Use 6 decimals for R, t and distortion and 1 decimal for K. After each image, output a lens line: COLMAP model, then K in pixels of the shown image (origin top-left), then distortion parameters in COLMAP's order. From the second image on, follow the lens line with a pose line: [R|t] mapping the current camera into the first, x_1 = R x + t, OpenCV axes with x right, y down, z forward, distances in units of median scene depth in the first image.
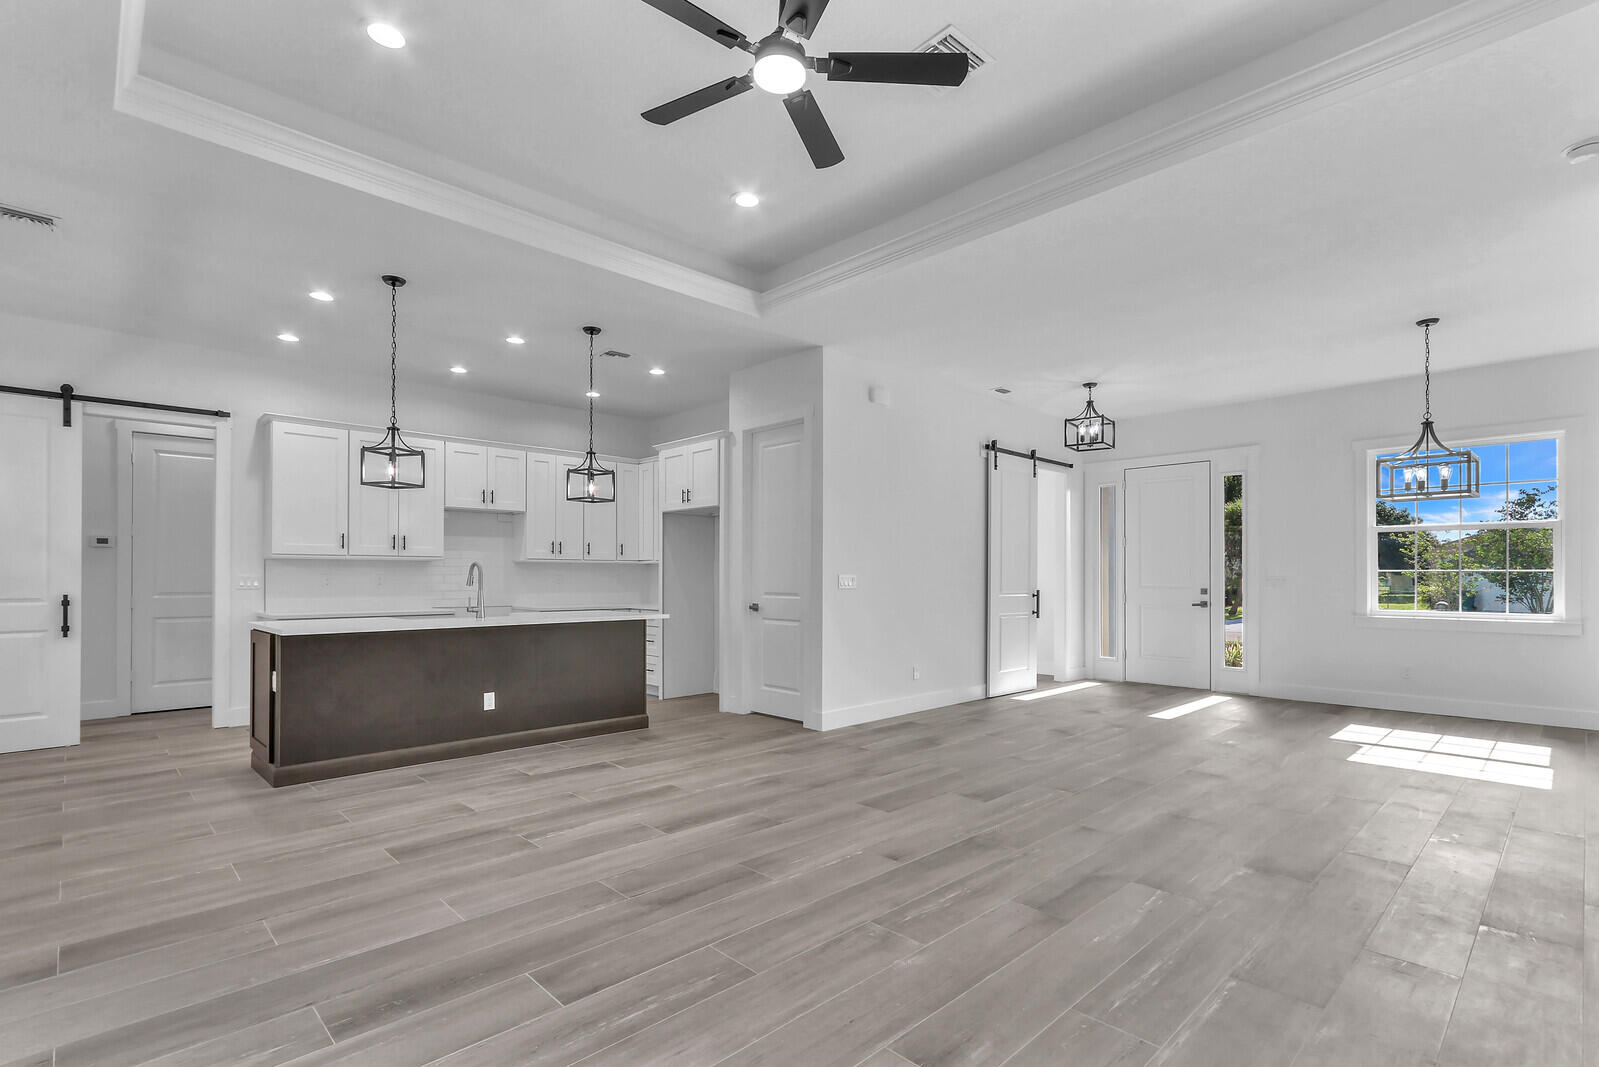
lens RADIAL K [[748.1, 0, 816.2], [0, 748.1, 574.5], [0, 0, 1]] dist [0.001305, 0.000419]
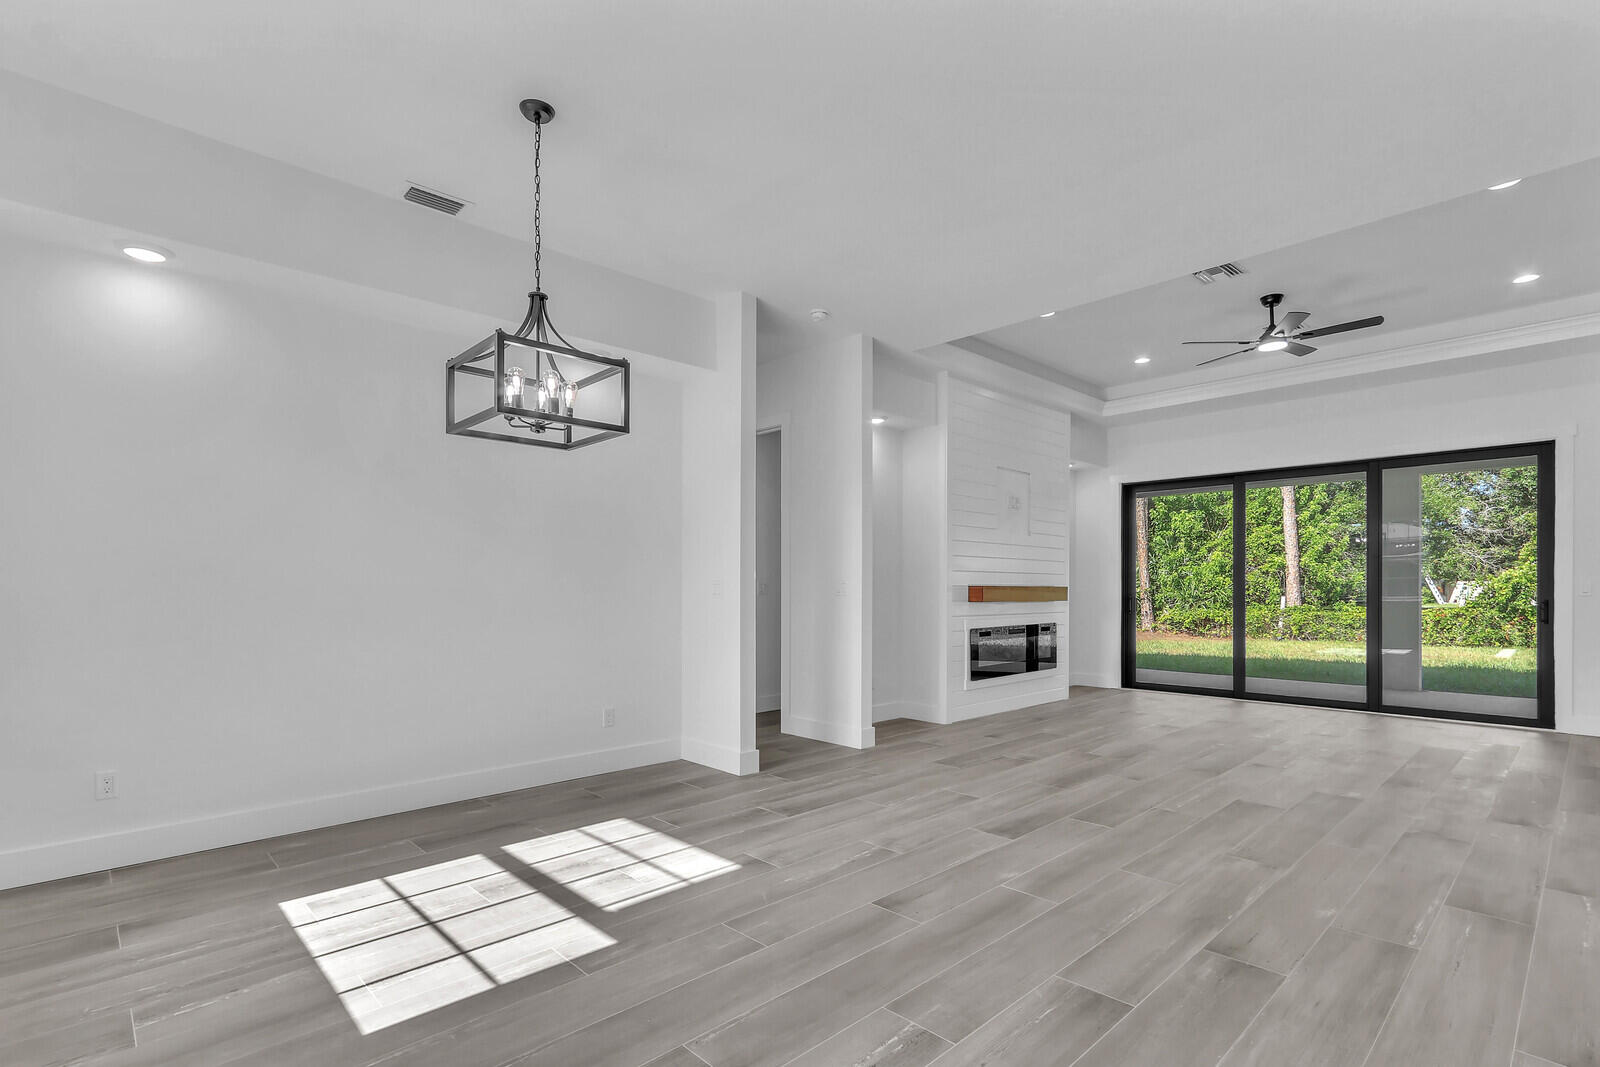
lens RADIAL K [[772.7, 0, 820.9], [0, 772.7, 586.6], [0, 0, 1]] dist [0.014233, 0.000074]
pose [[-0.999998, -0.000032, -0.001913, 0.688617], [-0.000020, 0.999981, -0.006218, 0.015890], [0.001913, -0.006218, -0.999979, 1.778748]]
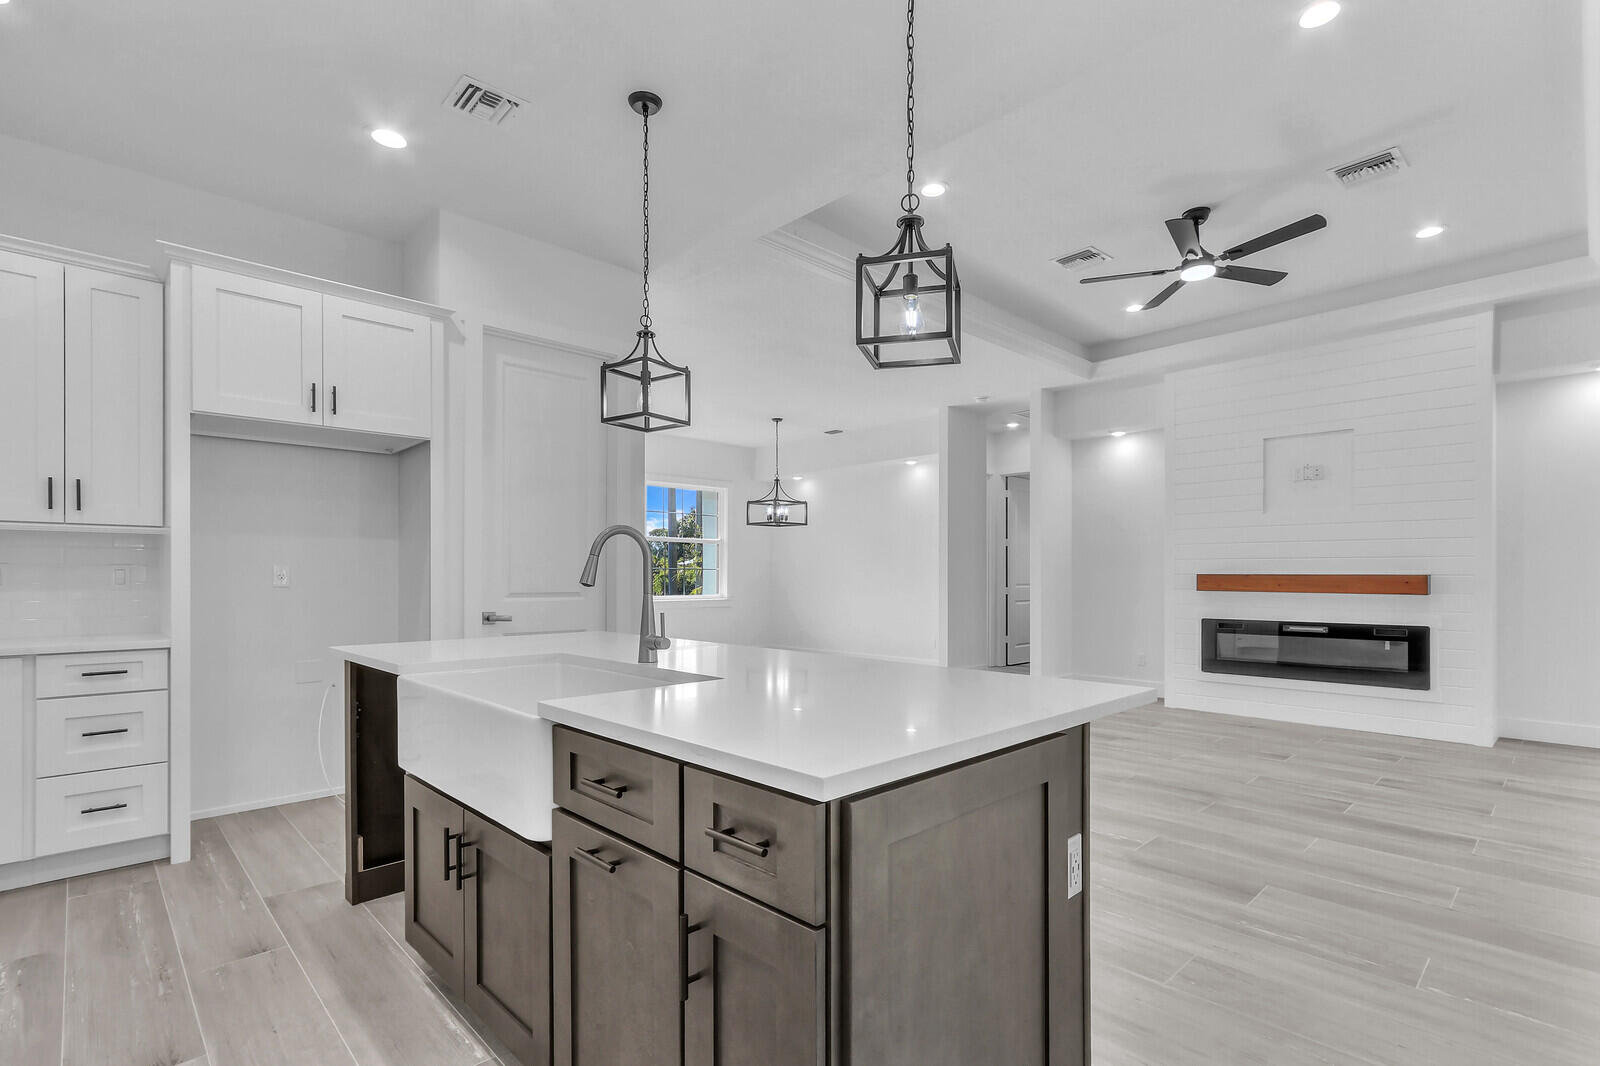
lens RADIAL K [[763.1, 0, 799.0], [0, 763.1, 574.1], [0, 0, 1]] dist [0.000422, 0.000478]
pose [[0.013729, 0.000774, 0.999905, -0.996708], [-0.004764, 0.999988, -0.000708, 0.009705], [-0.999894, -0.004754, 0.013733, 1.044670]]
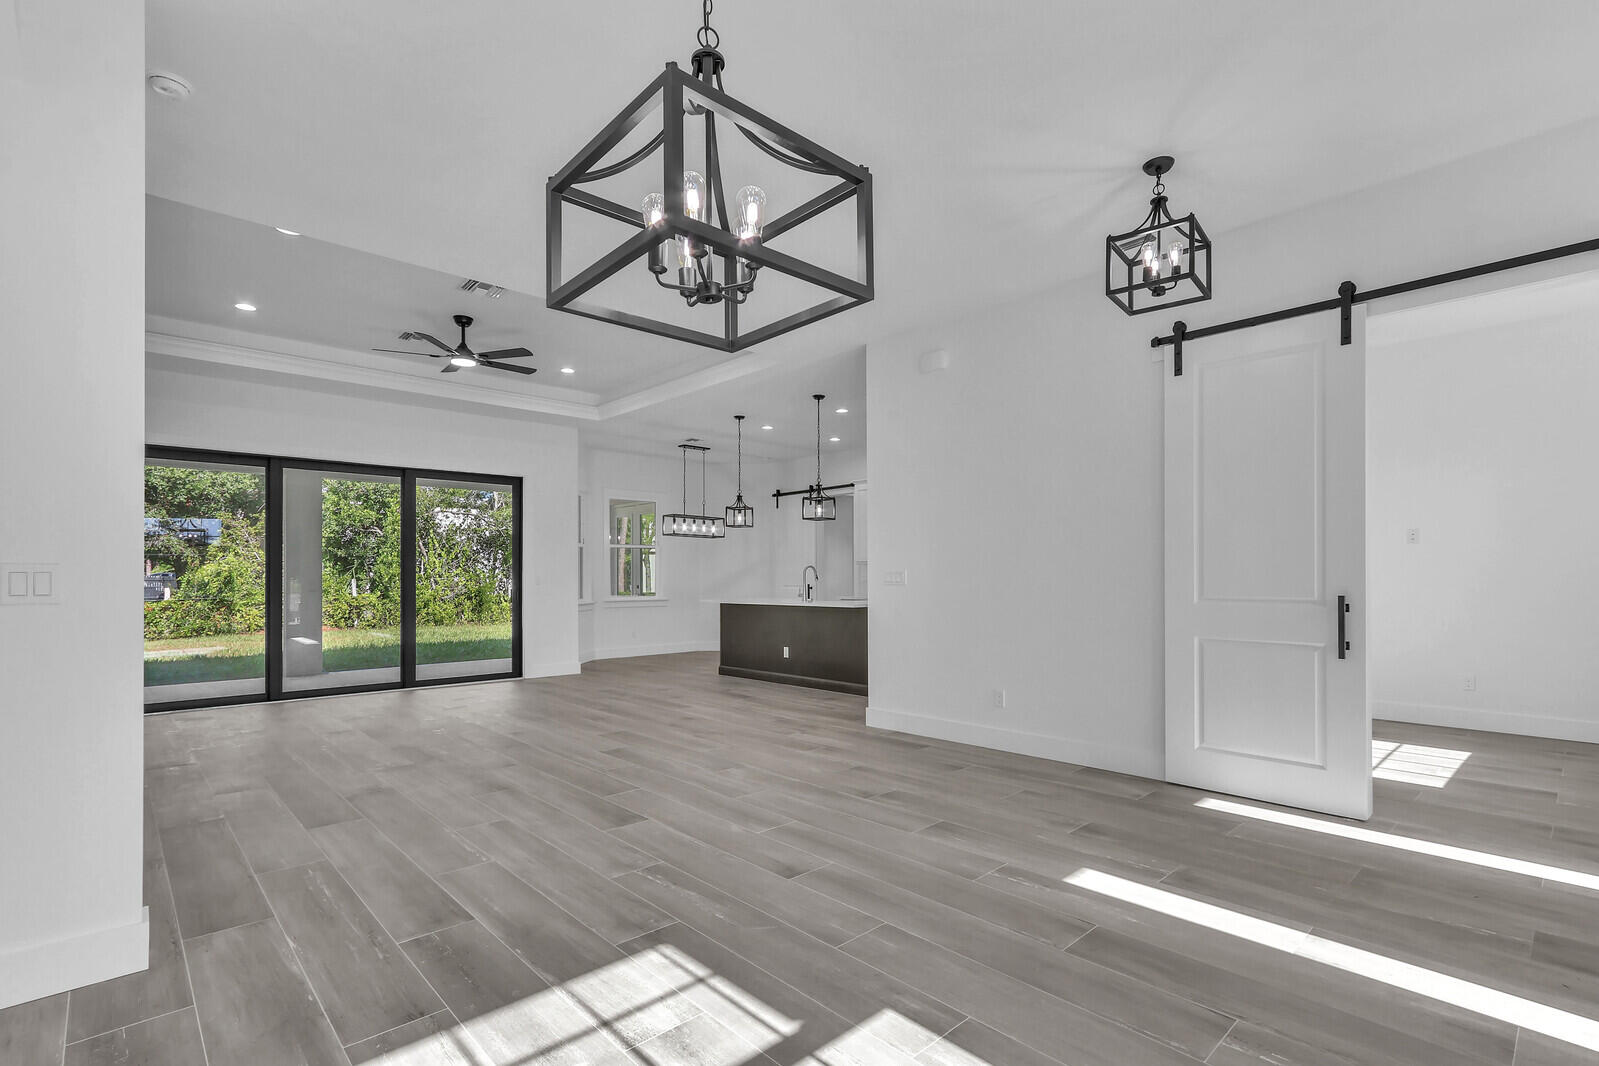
lens RADIAL K [[748.1, 0, 816.2], [0, 748.1, 574.0], [0, 0, 1]] dist [0.001305, 0.000419]
pose [[-0.008055, -0.005997, -0.999950, 1.275454], [0.009425, 0.999937, -0.006072, 0.014442], [0.999923, -0.009473, -0.007998, 1.185167]]
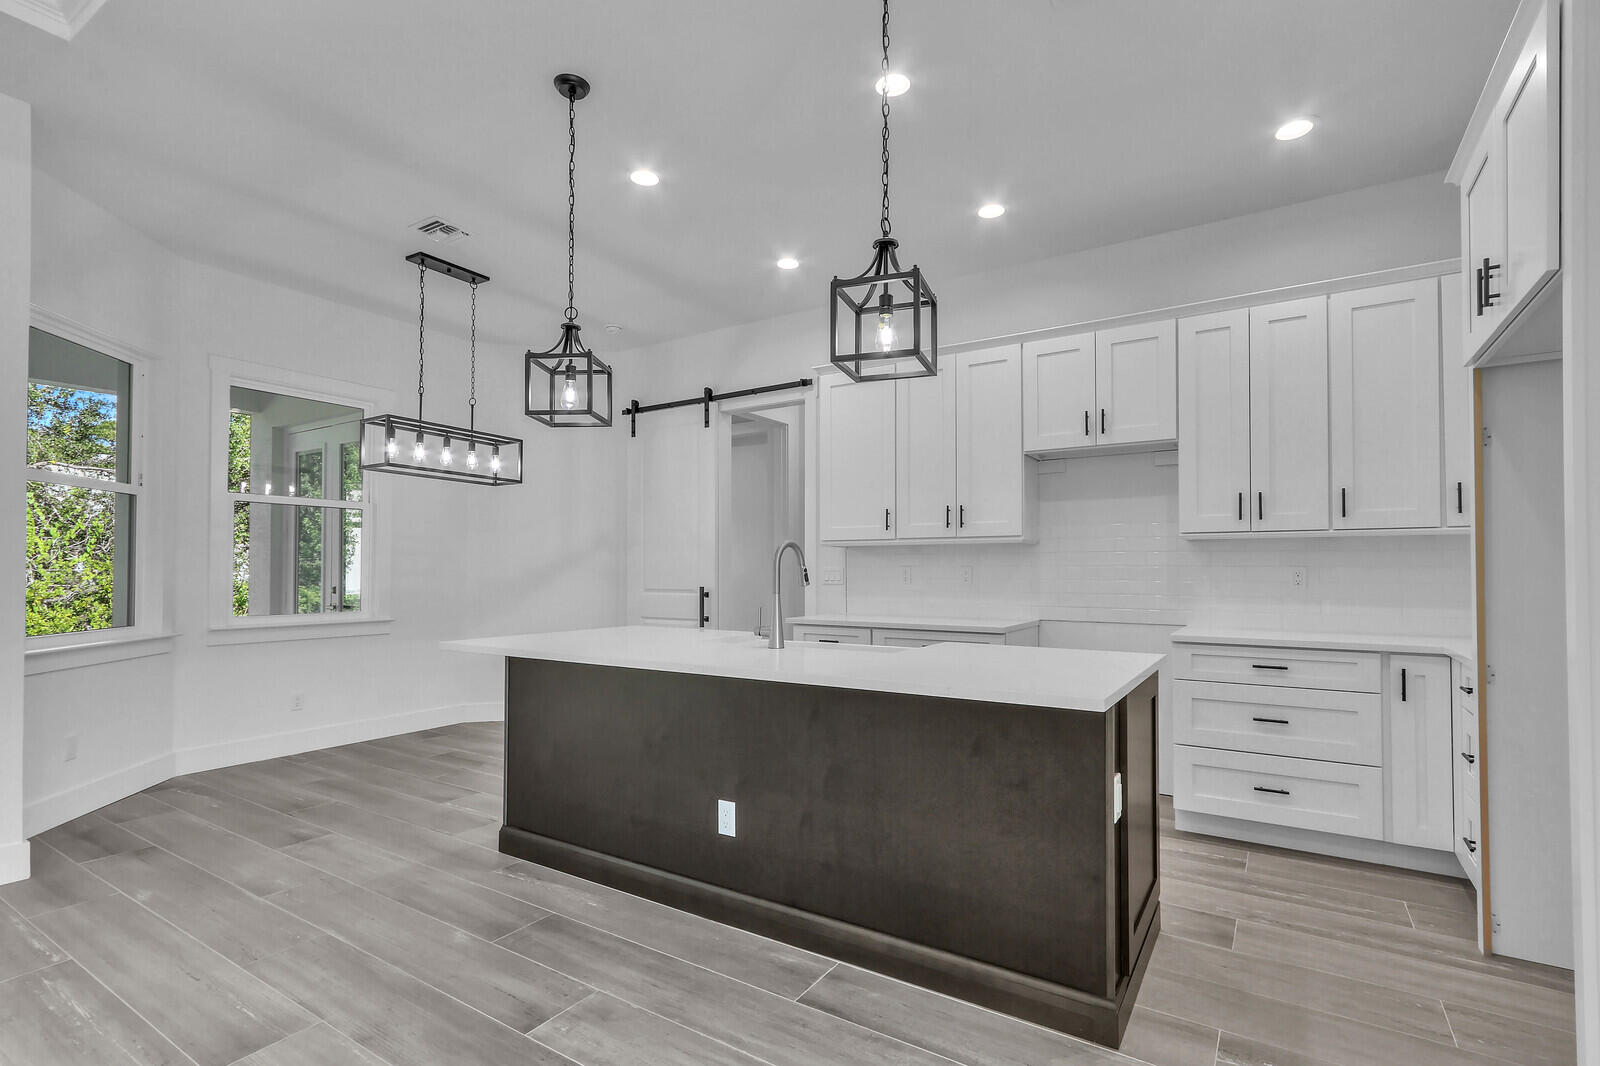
lens RADIAL K [[749.9, 0, 808.3], [0, 749.9, 565.0], [0, 0, 1]] dist [0.001457, 0.000239]
pose [[0.230849, -0.008819, -0.972950, 0.068535], [0.002834, 0.999961, -0.008391, 0.006552], [0.972985, -0.000821, 0.230865, 1.030373]]
